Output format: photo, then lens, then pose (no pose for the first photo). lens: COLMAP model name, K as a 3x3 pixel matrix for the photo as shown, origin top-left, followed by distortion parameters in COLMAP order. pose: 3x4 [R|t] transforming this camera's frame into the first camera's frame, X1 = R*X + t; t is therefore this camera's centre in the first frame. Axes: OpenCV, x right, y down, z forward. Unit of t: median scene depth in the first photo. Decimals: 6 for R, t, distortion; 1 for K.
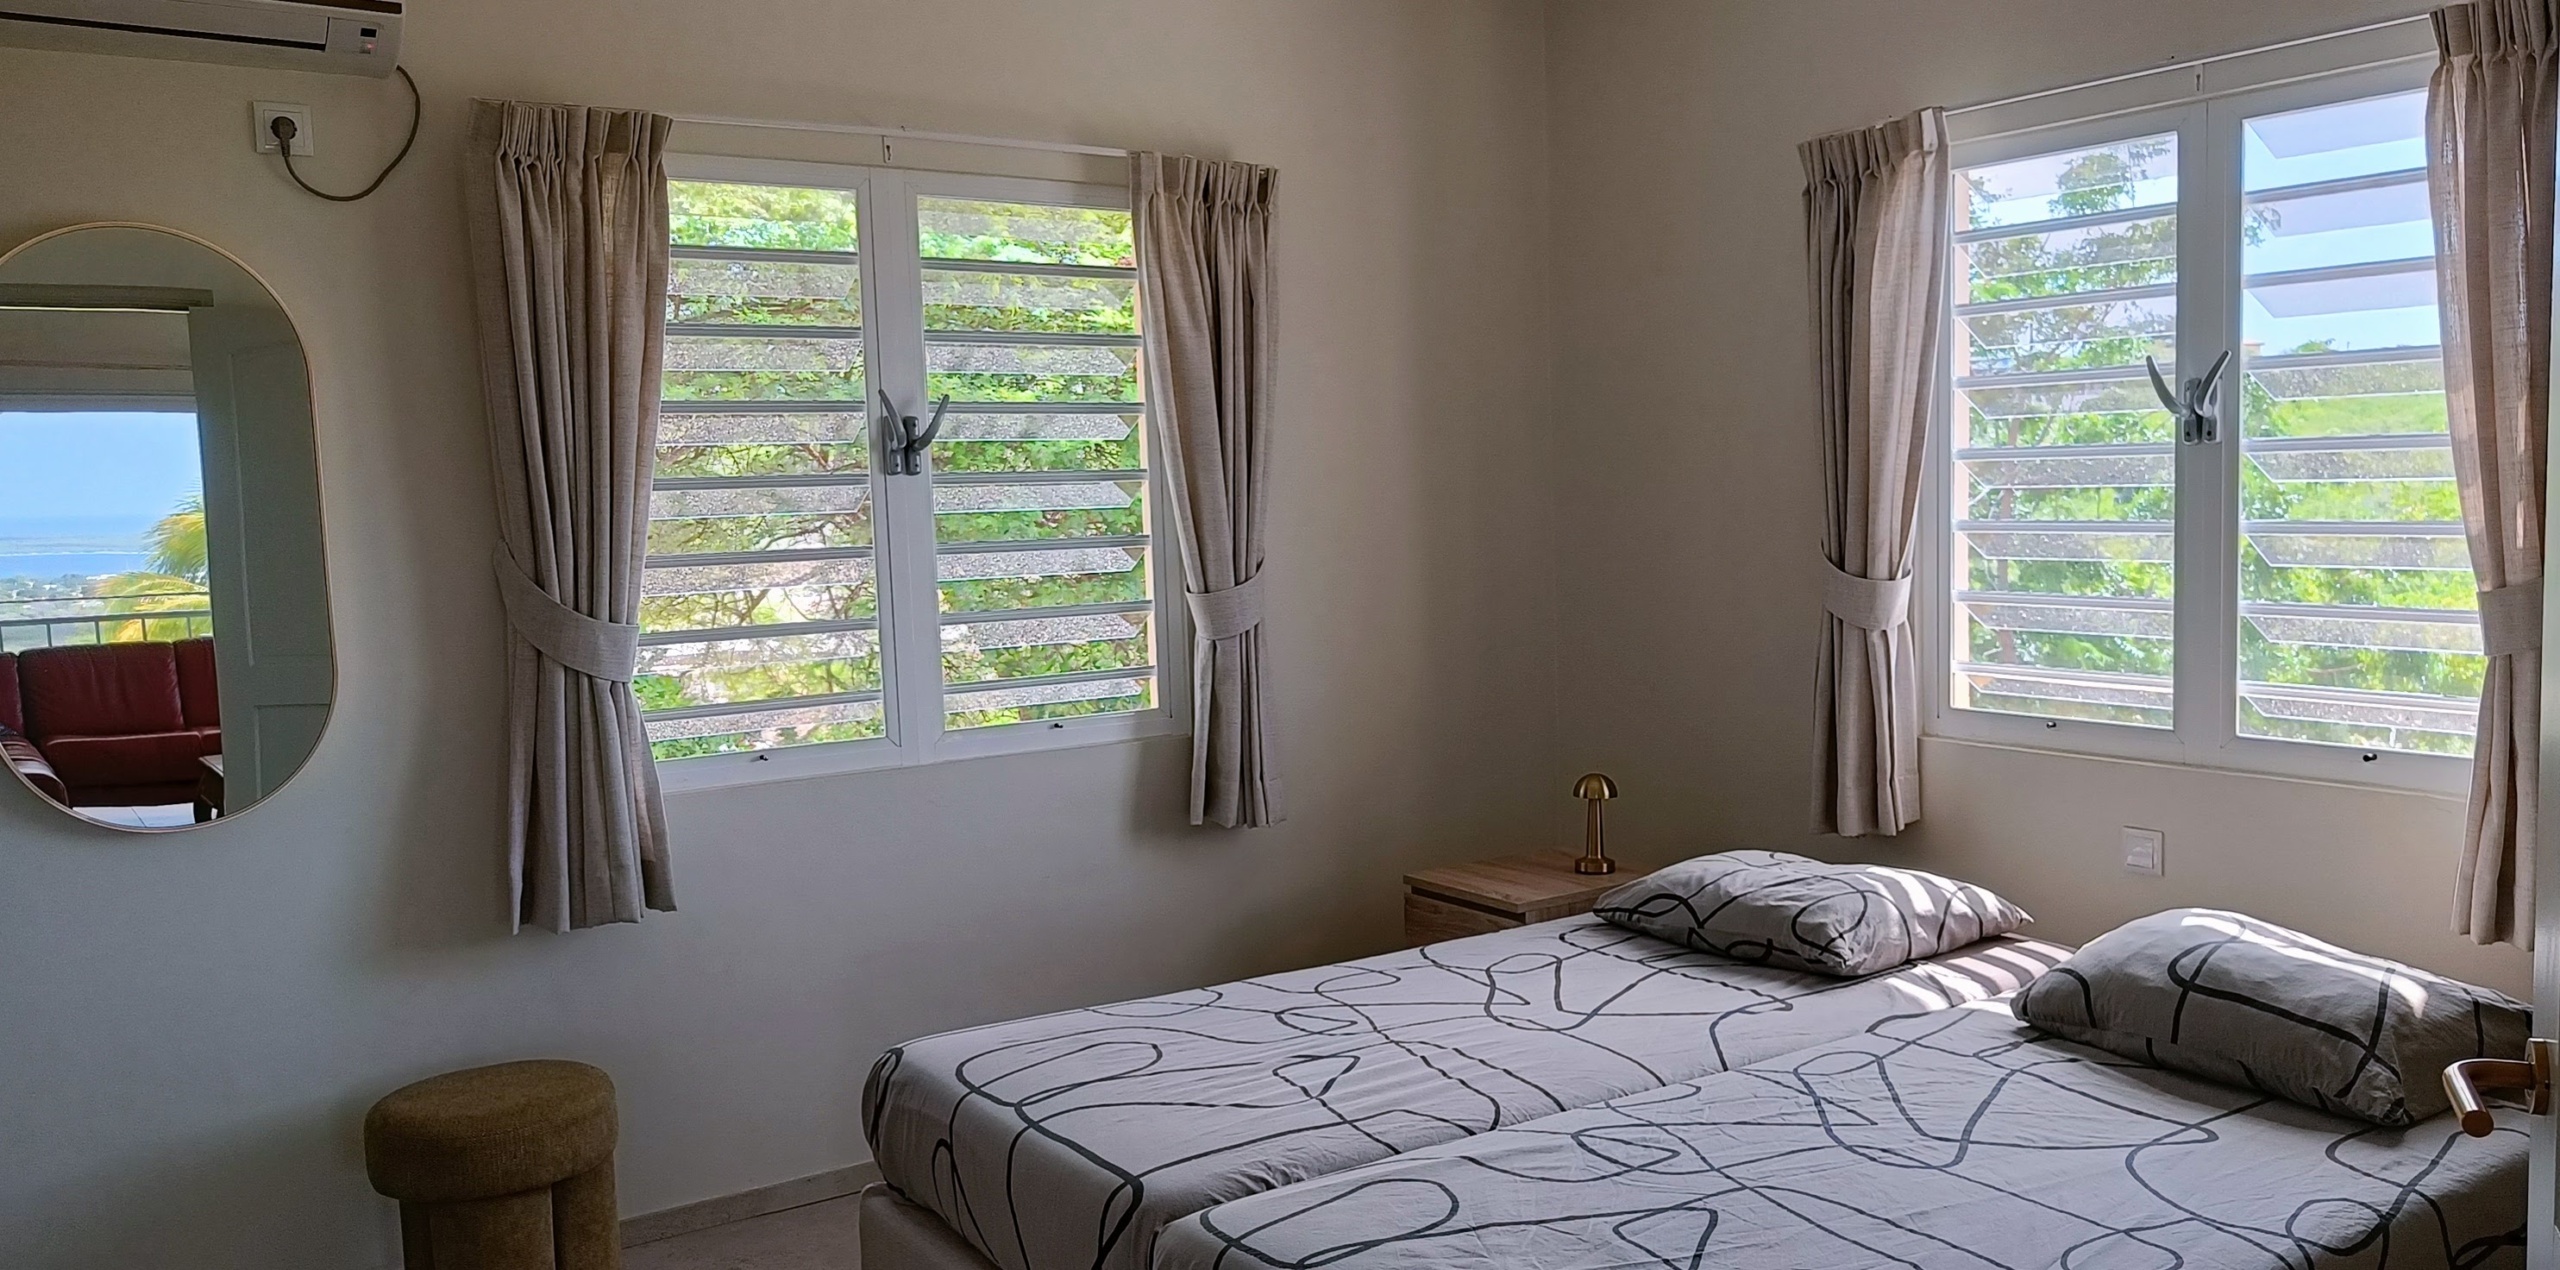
lens RADIAL K [[1868.1, 0, 1280.0], [0, 1868.1, 635.0], [0, 0, 1]] dist [-0.072631, -0.000310]
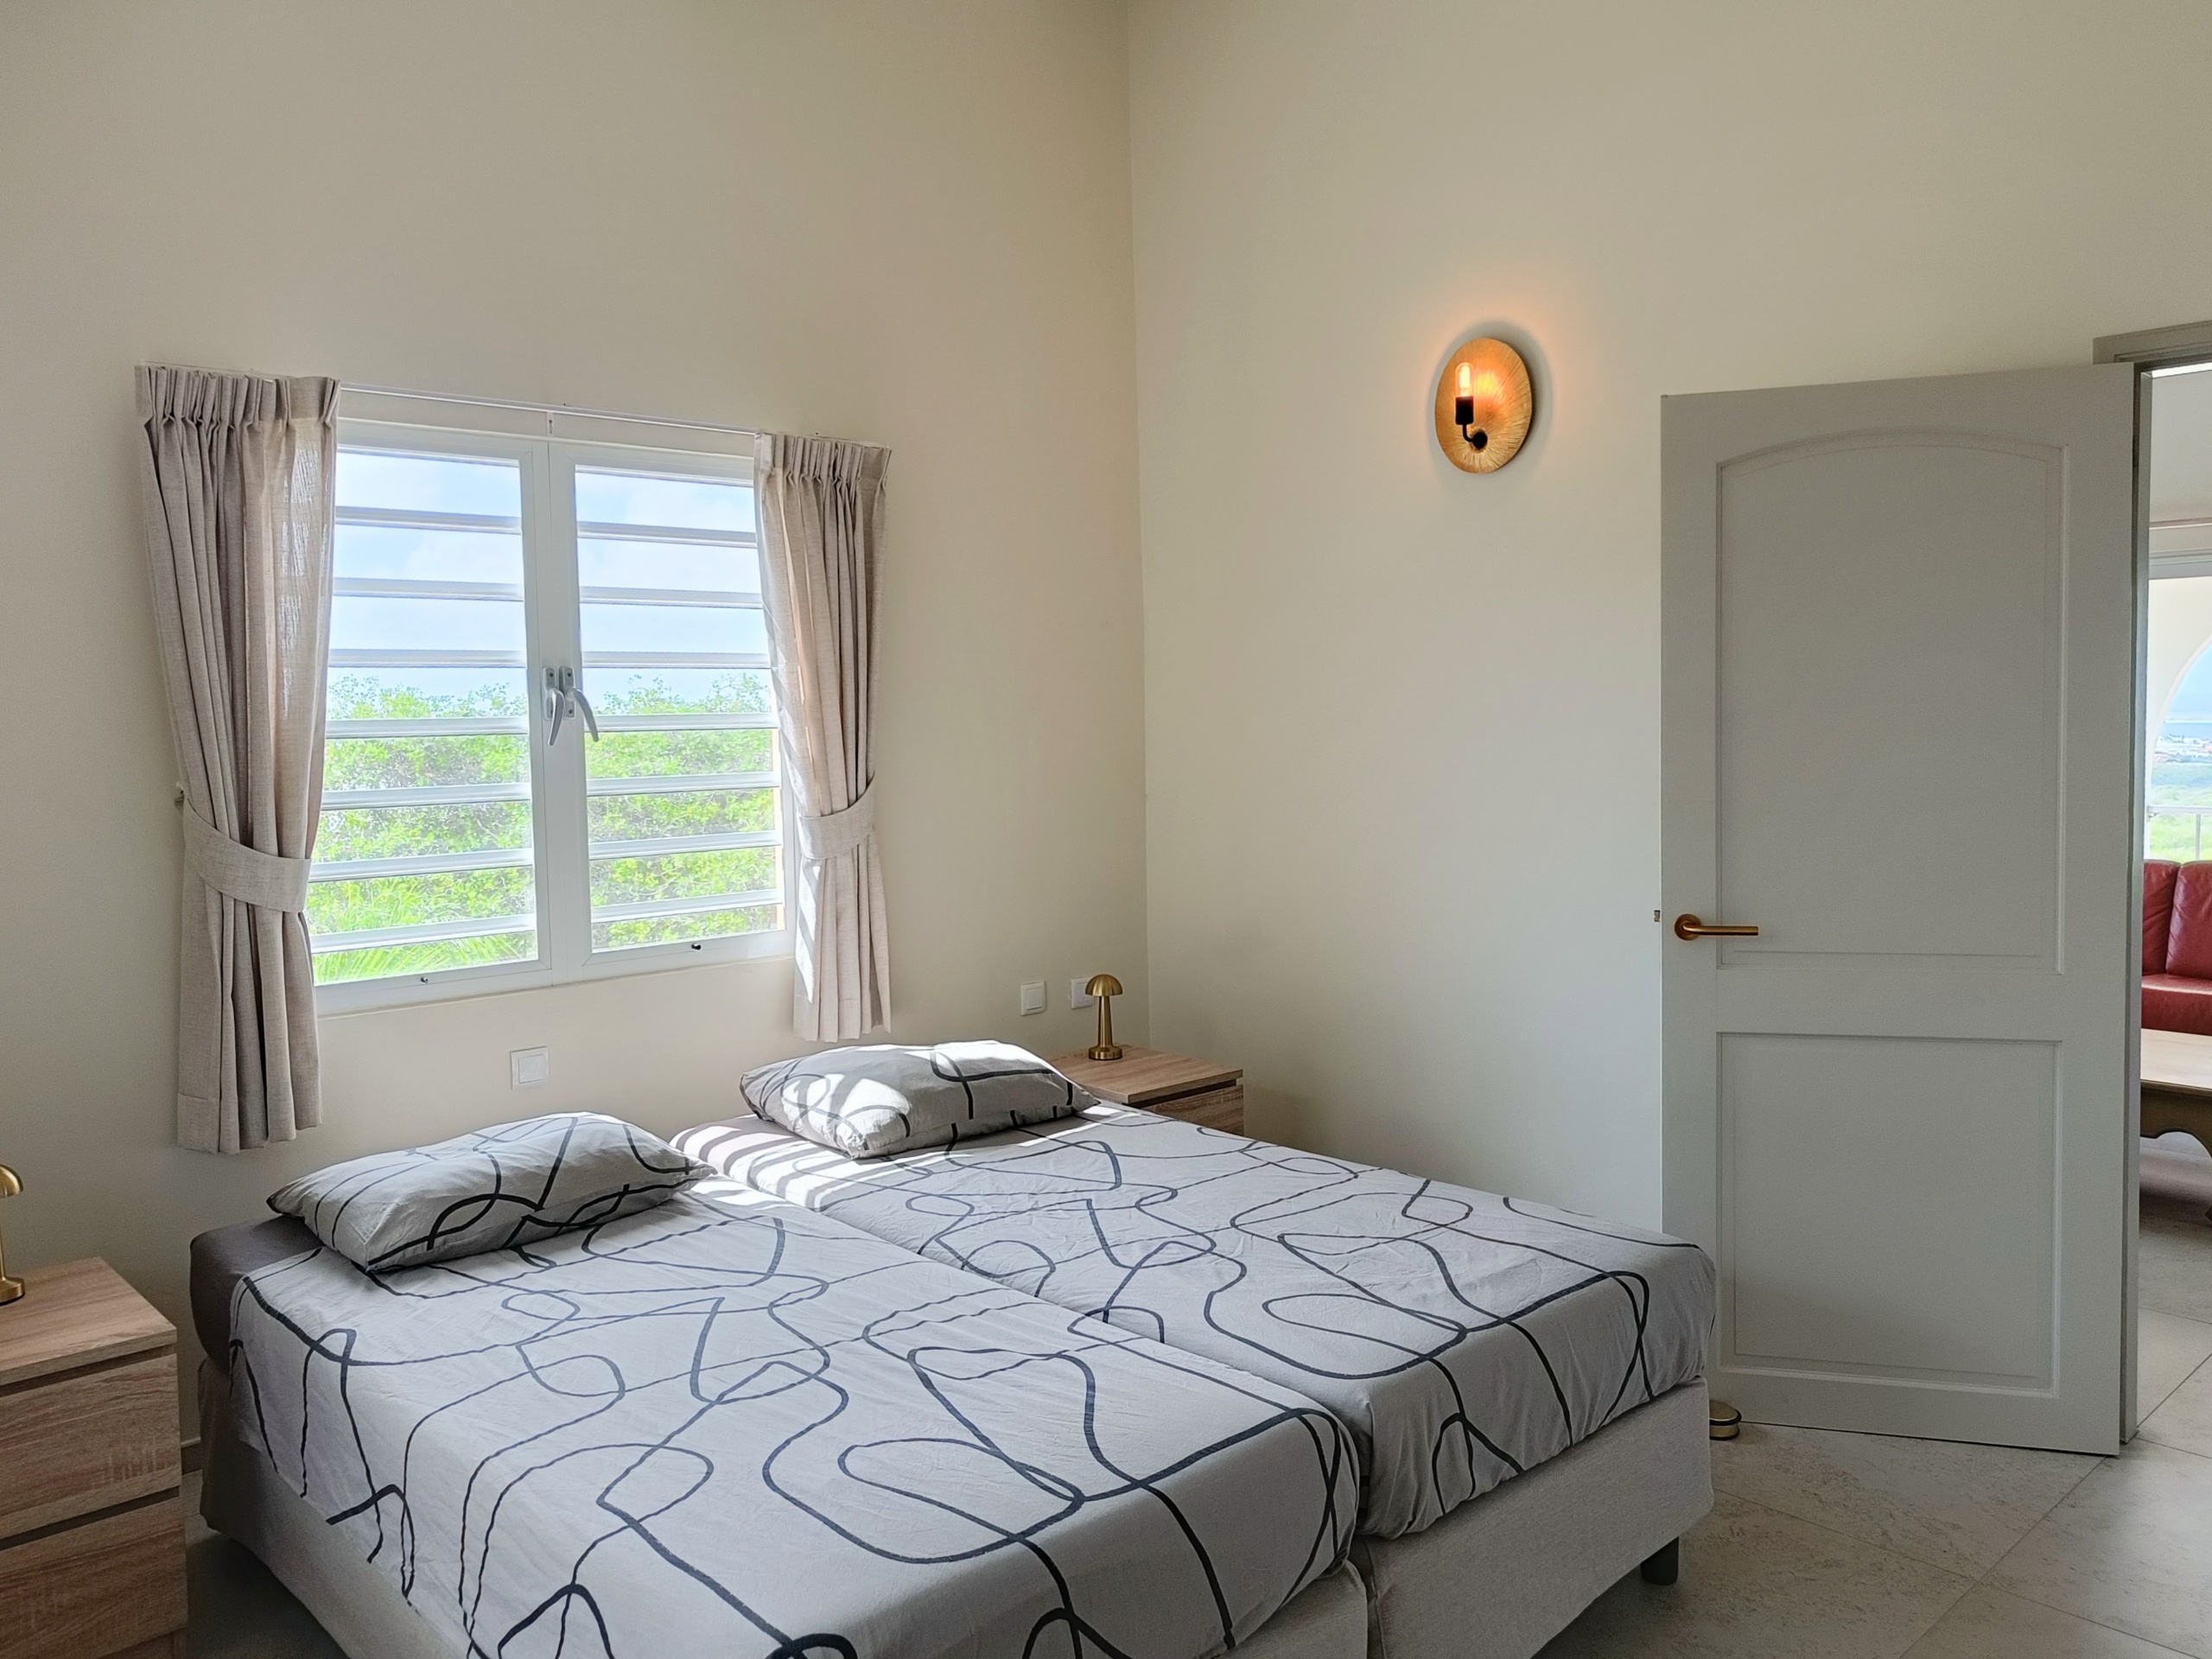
lens RADIAL K [[1675.9, 0, 1106.0], [0, 1675.9, 829.5], [0, 0, 1]] dist [0.075725, -0.001751]
pose [[-0.136254, -0.067193, 0.988393, -0.710630], [0.087930, 0.992939, 0.079624, -0.094078], [-0.986764, 0.097758, -0.129383, 0.831149]]
